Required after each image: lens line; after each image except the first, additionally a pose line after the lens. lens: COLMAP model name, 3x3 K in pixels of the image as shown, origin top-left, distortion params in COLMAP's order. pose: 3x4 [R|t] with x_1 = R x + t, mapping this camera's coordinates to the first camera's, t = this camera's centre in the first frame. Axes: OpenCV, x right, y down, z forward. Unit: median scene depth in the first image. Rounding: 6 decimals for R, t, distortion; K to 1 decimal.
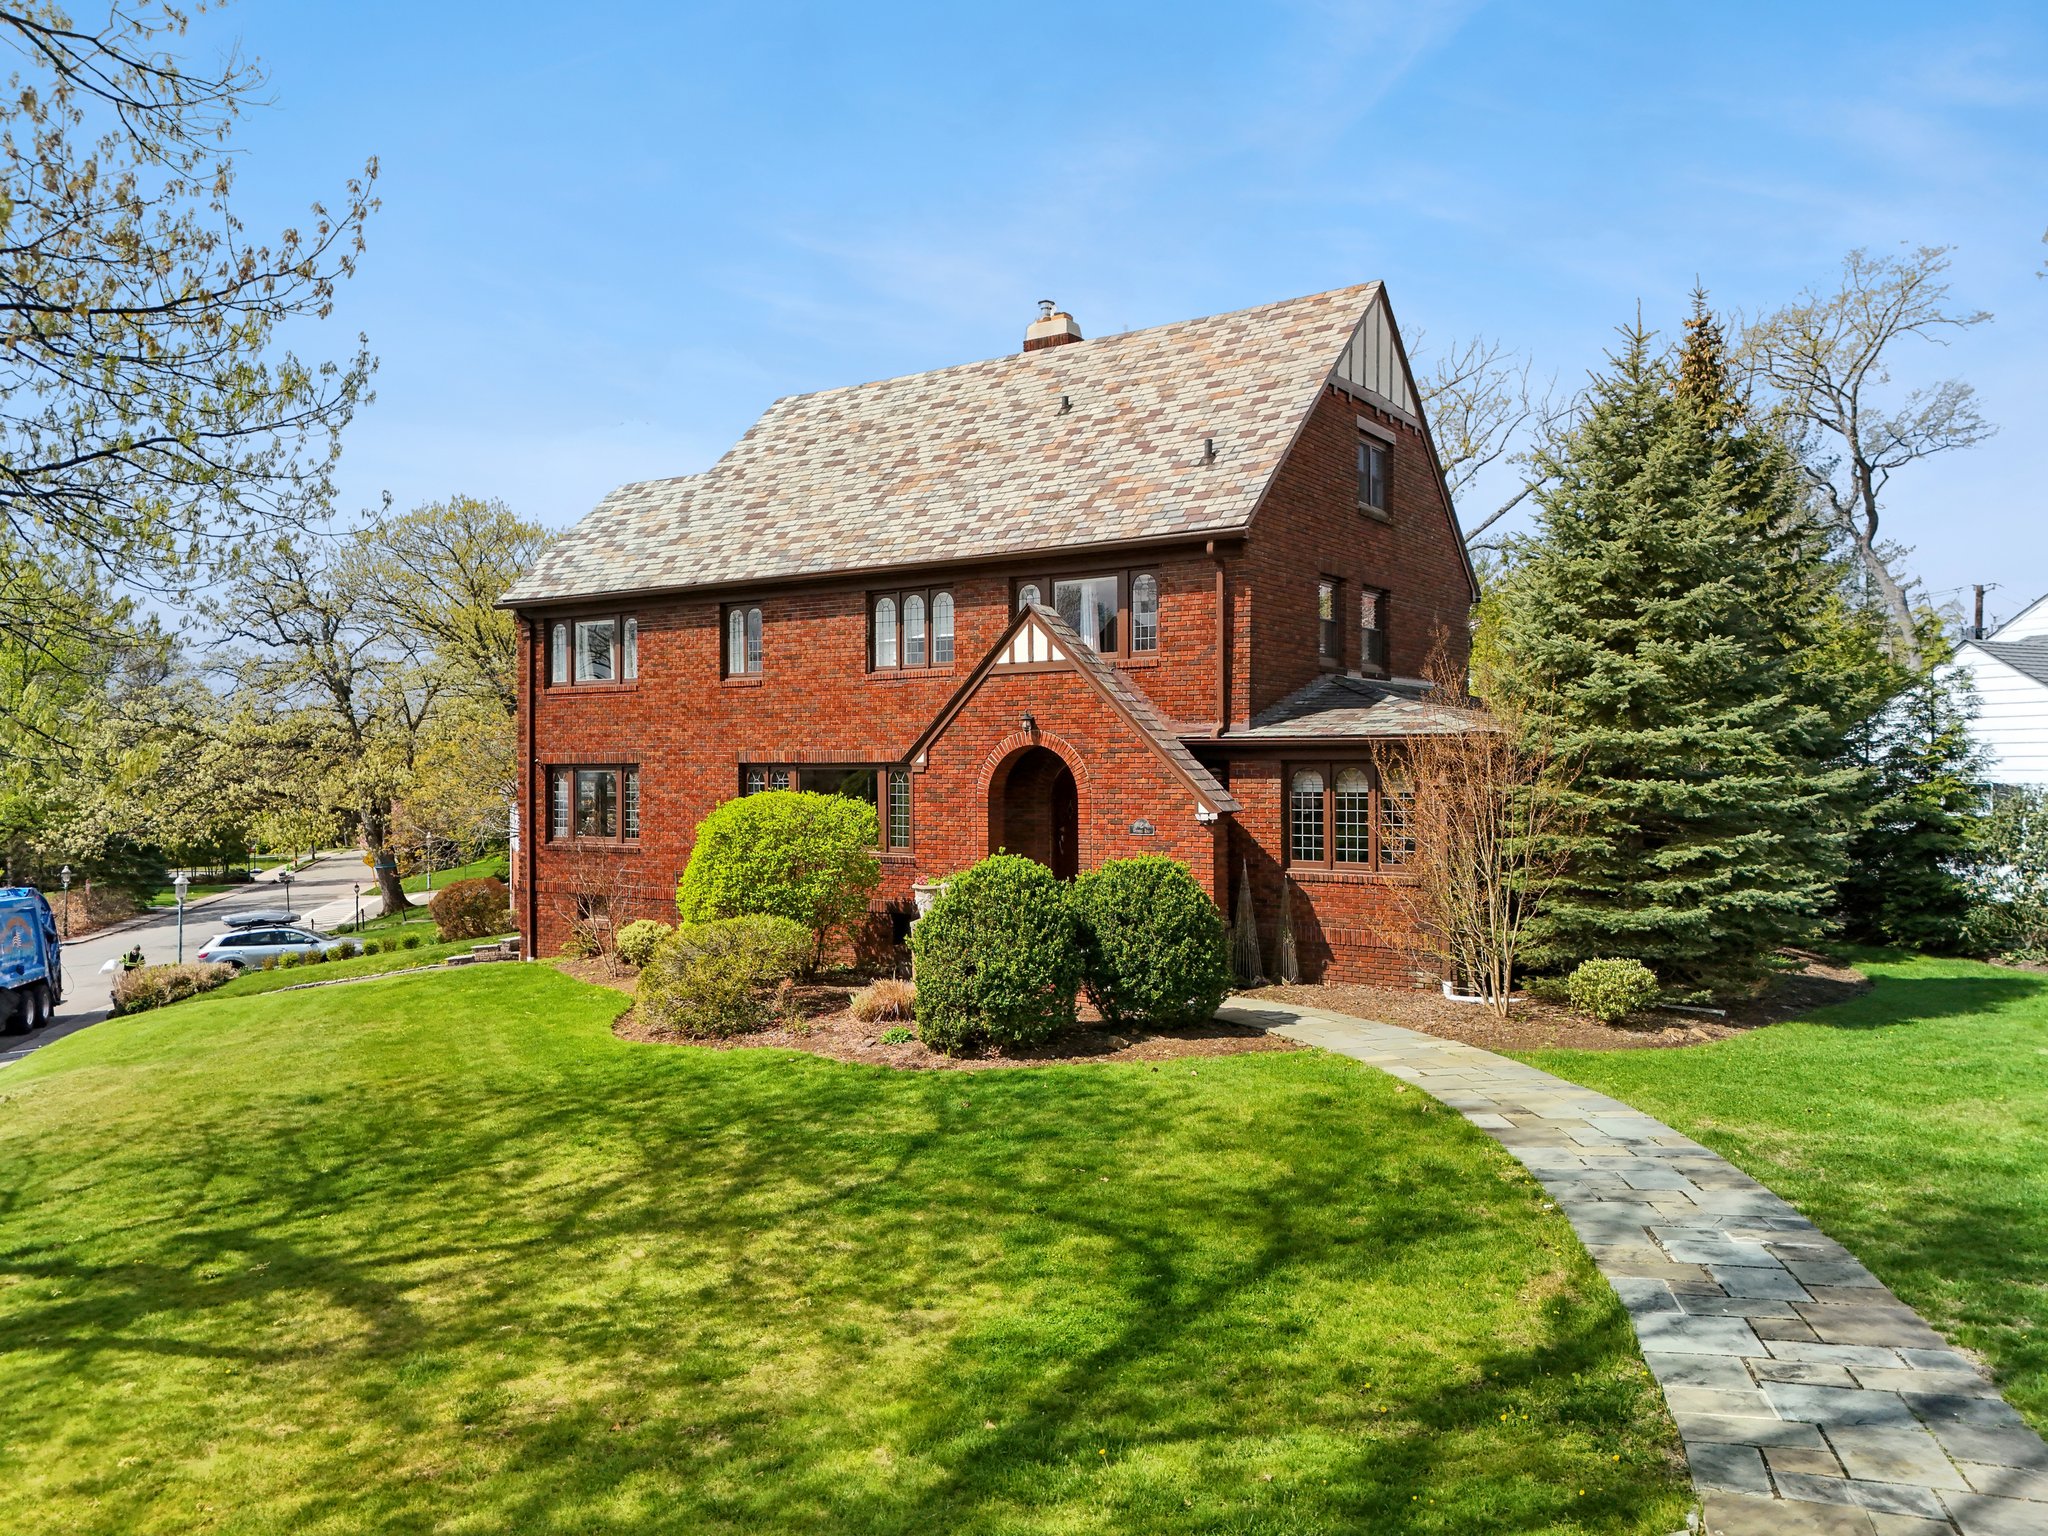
lens RADIAL K [[1513.1, 0, 1009.9], [0, 1513.1, 724.1], [0, 0, 1]] dist [0.066277, -0.041291]
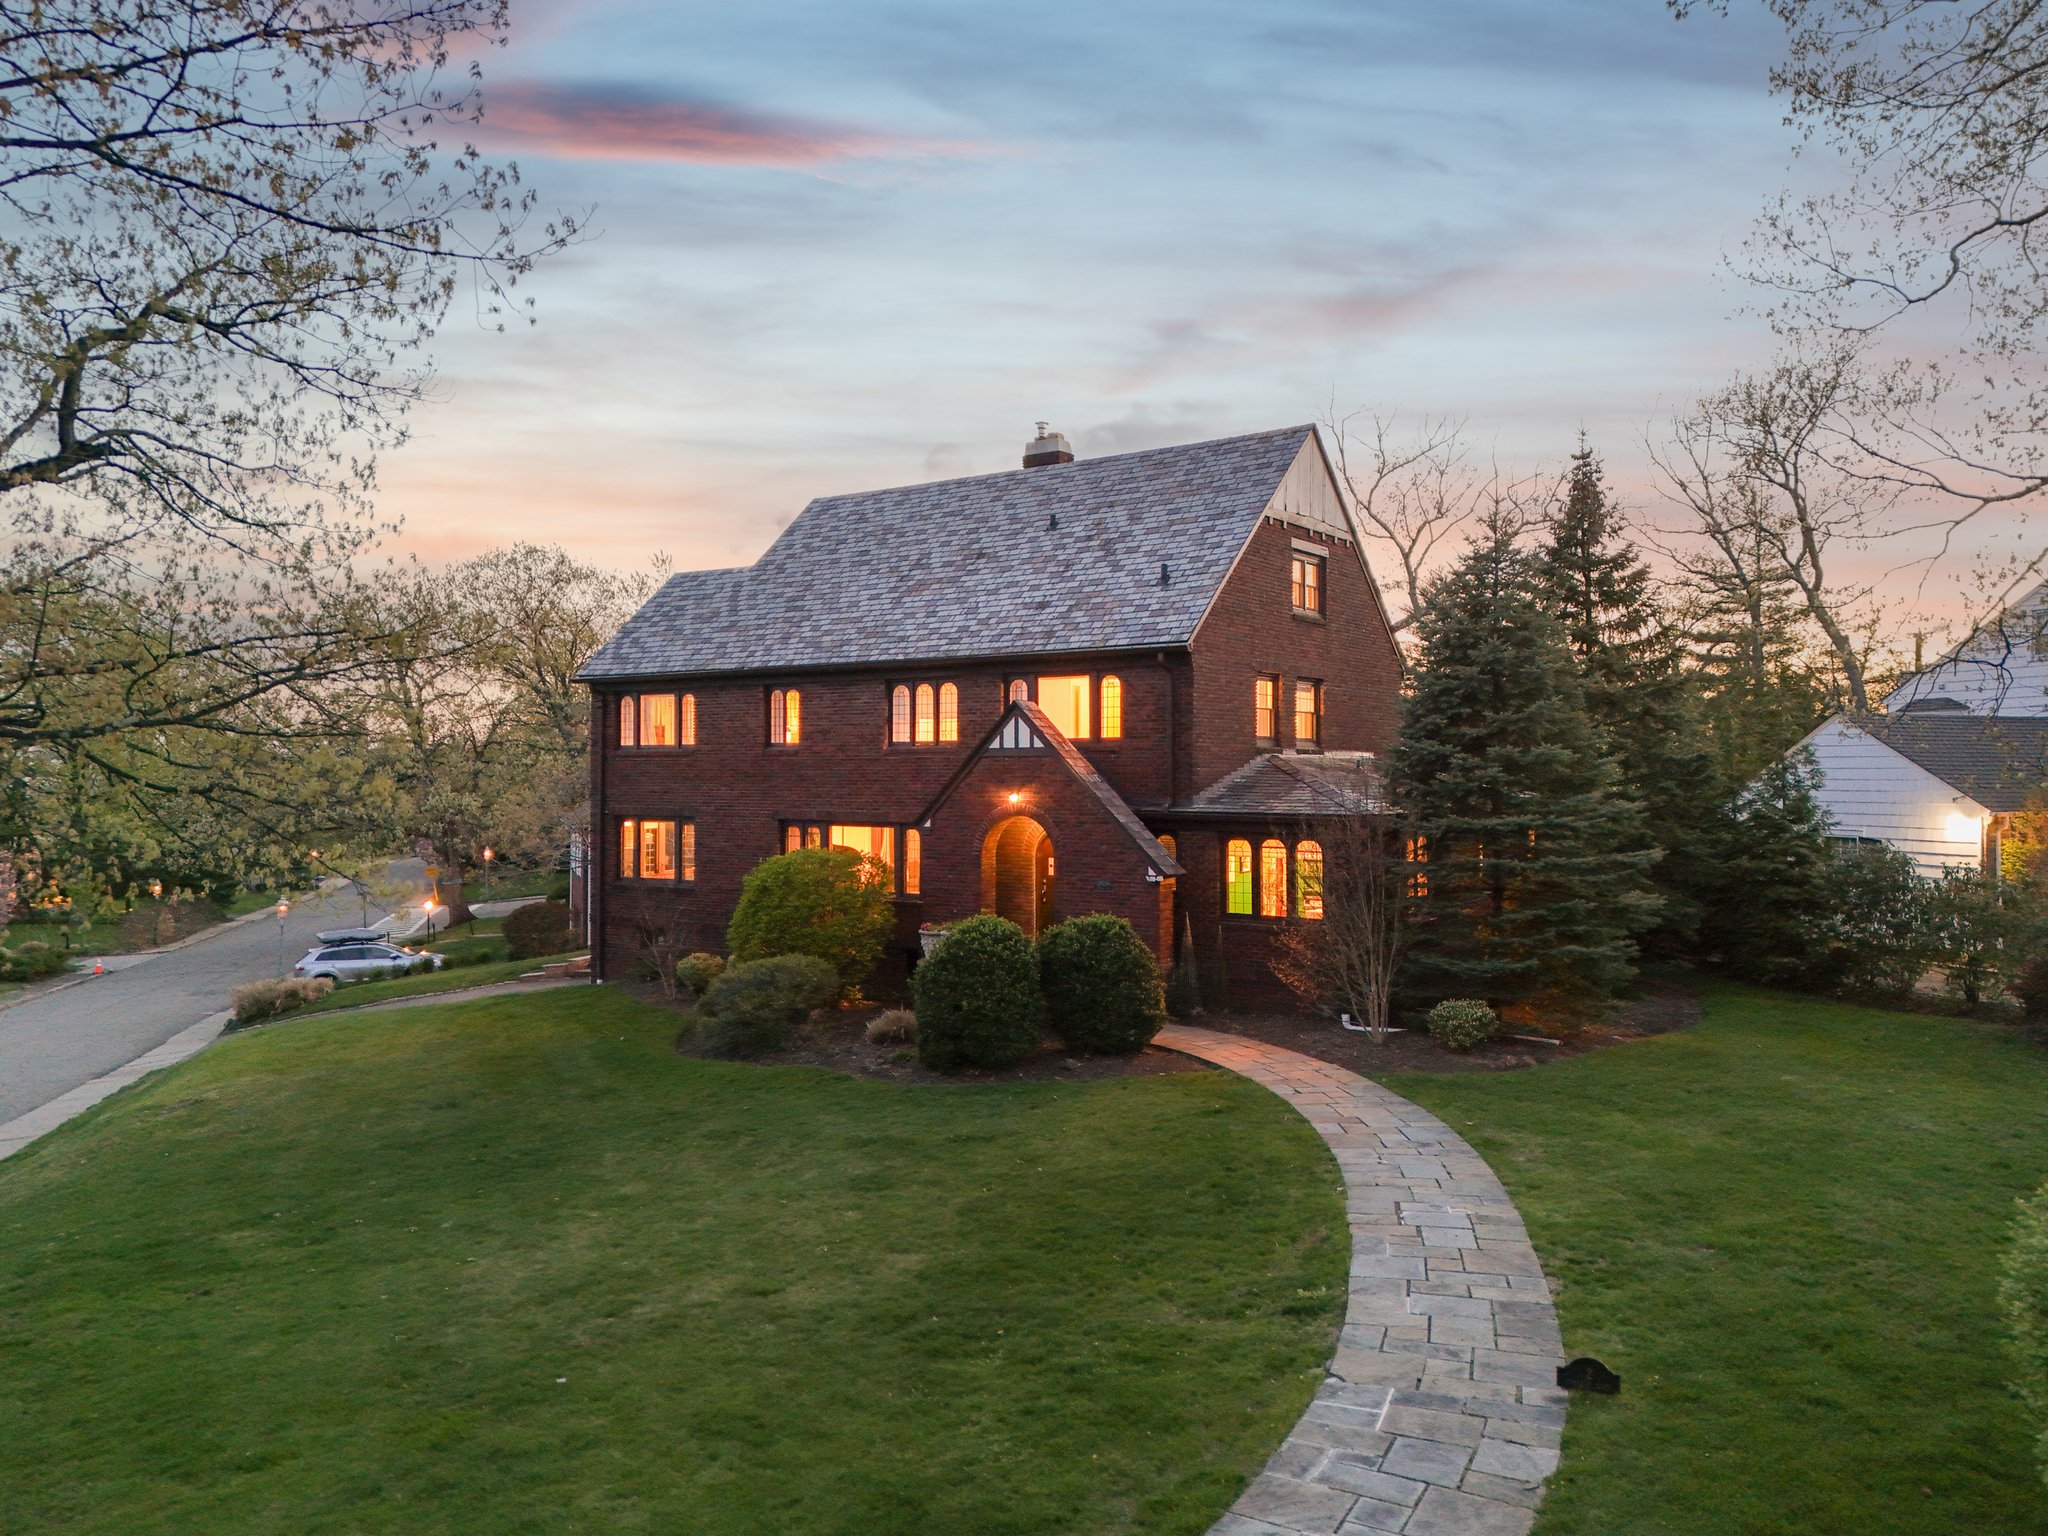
lens RADIAL K [[1474.7, 0, 1026.0], [0, 1474.7, 700.8], [0, 0, 1]] dist [0.059897, -0.000286]
pose [[0.999947, 0.004096, -0.009463, 0.027453], [-0.004293, 0.999772, -0.020933, -0.045709], [0.009375, 0.020973, 0.999736, -0.166477]]
